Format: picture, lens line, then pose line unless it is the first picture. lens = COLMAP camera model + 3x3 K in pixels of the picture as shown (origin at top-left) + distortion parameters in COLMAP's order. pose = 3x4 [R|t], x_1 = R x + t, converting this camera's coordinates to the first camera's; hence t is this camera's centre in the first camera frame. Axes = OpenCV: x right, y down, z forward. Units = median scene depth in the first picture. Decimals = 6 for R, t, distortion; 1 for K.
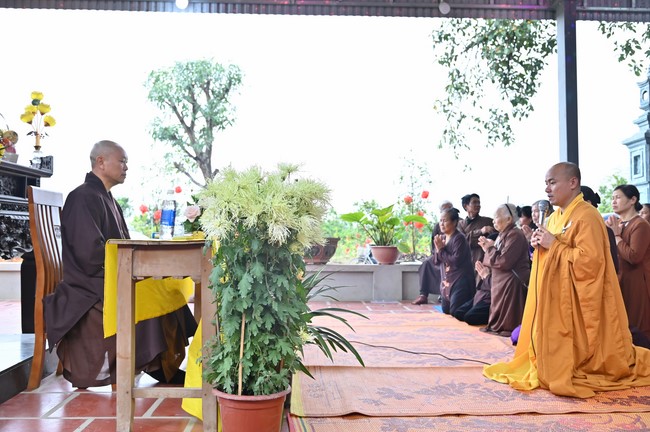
lens RADIAL K [[595.1, 0, 325.0], [0, 595.1, 216.0], [0, 0, 1]] dist [-0.013877, -0.002451]
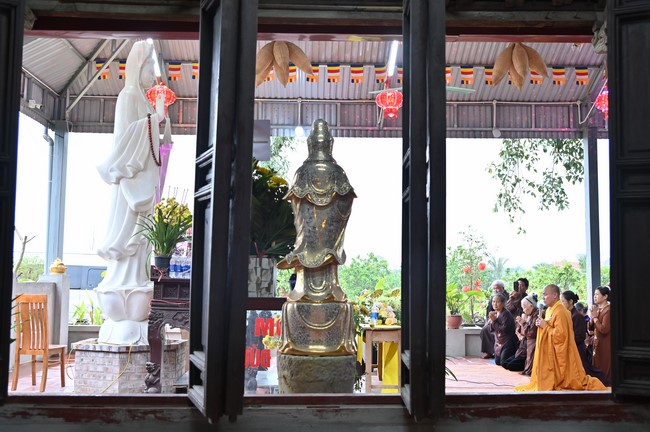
lens RADIAL K [[768.8, 0, 325.0], [0, 768.8, 216.0], [0, 0, 1]] dist [-0.032453, 0.025513]
pose [[0.999494, 0.002654, -0.031691, -0.059866], [-0.004187, 0.998820, -0.048376, -0.040224], [0.031525, 0.048484, 0.998326, -0.338058]]
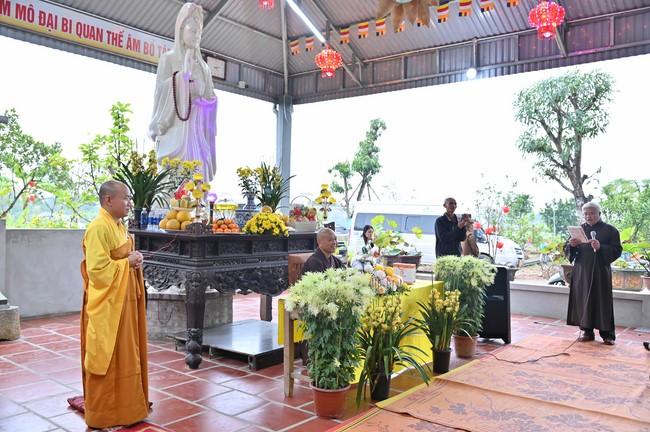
lens RADIAL K [[553.4, 0, 325.0], [0, 553.4, 216.0], [0, 0, 1]] dist [-0.042528, 0.022660]
pose [[0.749509, 0.005311, -0.661973, 0.142254], [0.011820, 0.999701, 0.021403, -0.039810], [0.661889, -0.023866, 0.749222, -0.044117]]
